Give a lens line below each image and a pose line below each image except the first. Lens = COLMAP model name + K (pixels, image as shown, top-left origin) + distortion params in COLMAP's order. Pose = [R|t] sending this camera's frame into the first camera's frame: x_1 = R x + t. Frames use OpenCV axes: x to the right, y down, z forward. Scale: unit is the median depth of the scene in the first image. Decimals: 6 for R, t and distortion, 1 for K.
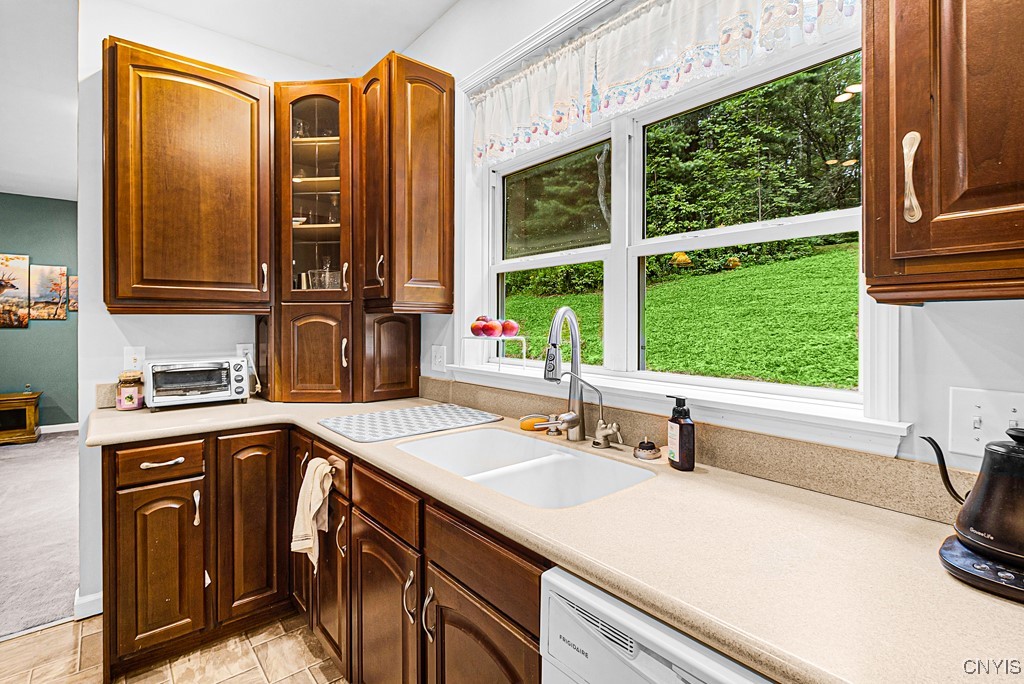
lens RADIAL K [[487.4, 0, 507.5], [0, 487.4, 329.9], [0, 0, 1]] dist [-0.000534, 0.000205]
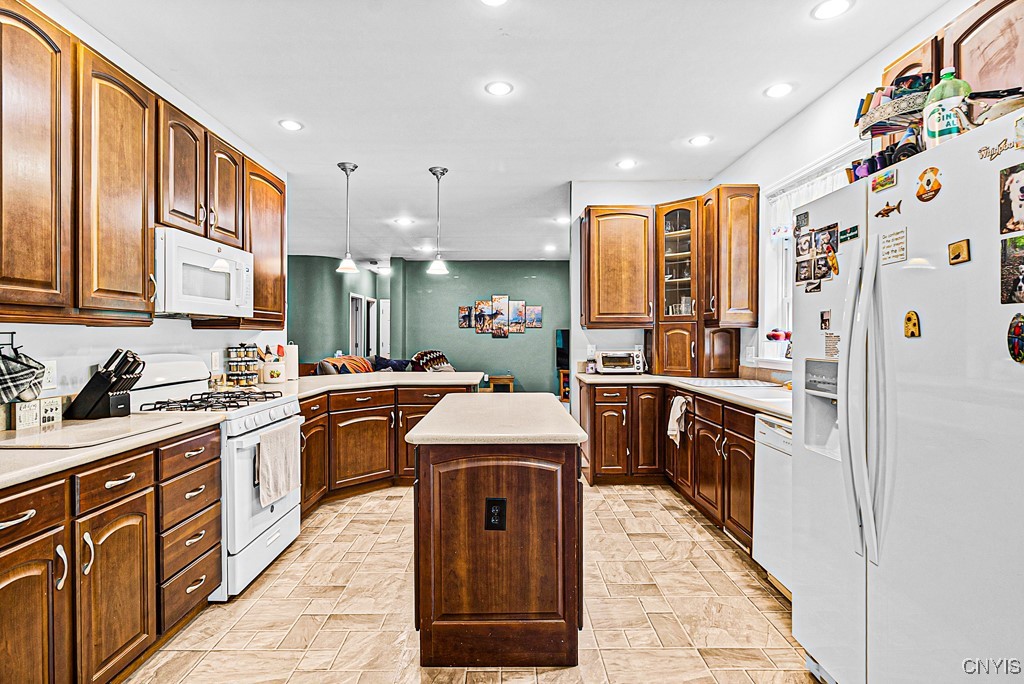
lens RADIAL K [[487.4, 0, 507.5], [0, 487.4, 329.9], [0, 0, 1]] dist [-0.000534, 0.000205]
pose [[0.767650, -0.006708, -0.640834, 0.300138], [-0.011225, 0.999651, -0.023911, 0.024758], [0.640771, 0.025549, 0.767307, -0.840279]]
